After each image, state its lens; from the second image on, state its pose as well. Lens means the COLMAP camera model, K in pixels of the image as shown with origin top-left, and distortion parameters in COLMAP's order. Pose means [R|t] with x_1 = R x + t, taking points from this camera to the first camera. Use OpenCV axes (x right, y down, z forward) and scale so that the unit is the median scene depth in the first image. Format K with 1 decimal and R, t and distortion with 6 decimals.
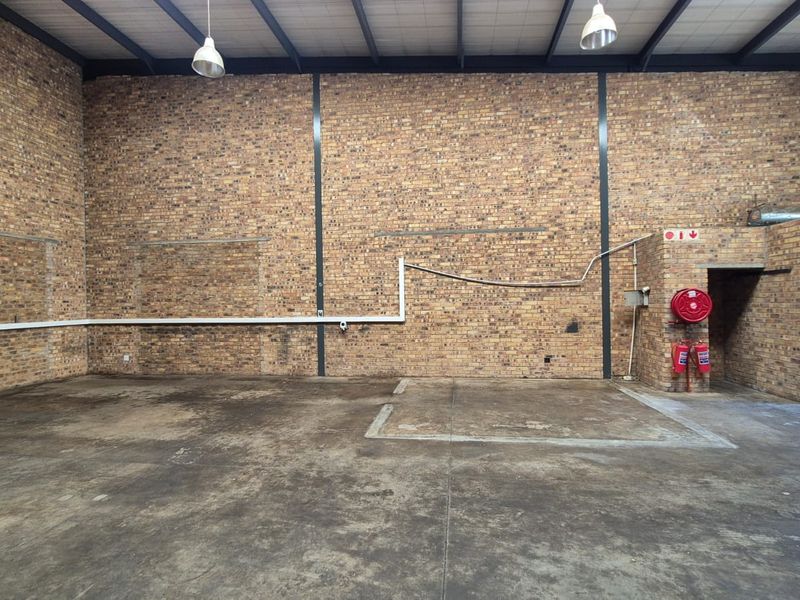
lens RADIAL K [[436.2, 0, 397.0], [0, 436.2, 301.0], [0, 0, 1]] dist [-0.001888, -0.000144]
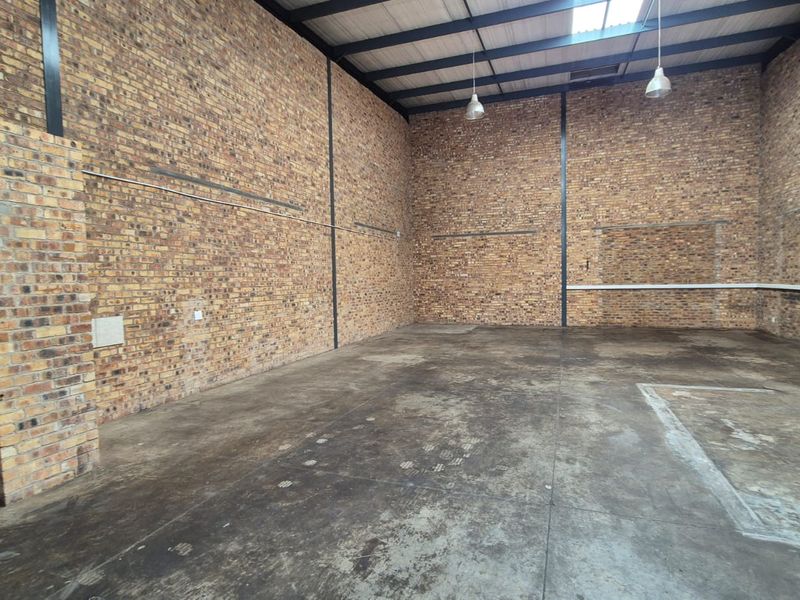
lens RADIAL K [[440.1, 0, 400.0], [0, 440.1, 300.0], [0, 0, 1]] dist [-0.001963, -0.000124]
pose [[-0.204921, 0.065224, -0.976603, 0.739519], [0.019690, 0.997850, 0.062512, -0.007109], [0.978580, -0.006420, -0.205765, 0.356146]]
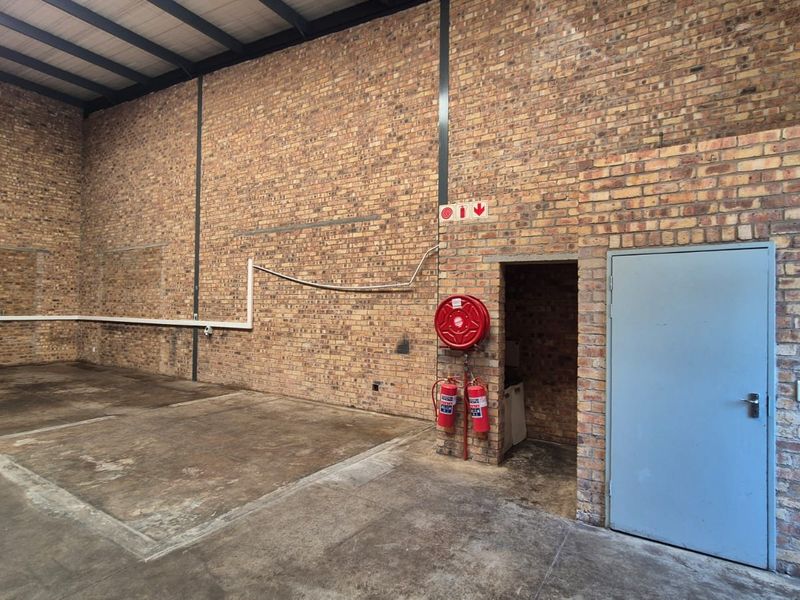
lens RADIAL K [[436.2, 0, 397.0], [0, 436.2, 301.0], [0, 0, 1]] dist [-0.001888, -0.000144]
pose [[0.908254, 0.018959, -0.417990, 0.693135], [-0.027146, 0.999538, -0.013651, -0.006811], [0.417538, 0.023746, 0.908349, 0.314776]]
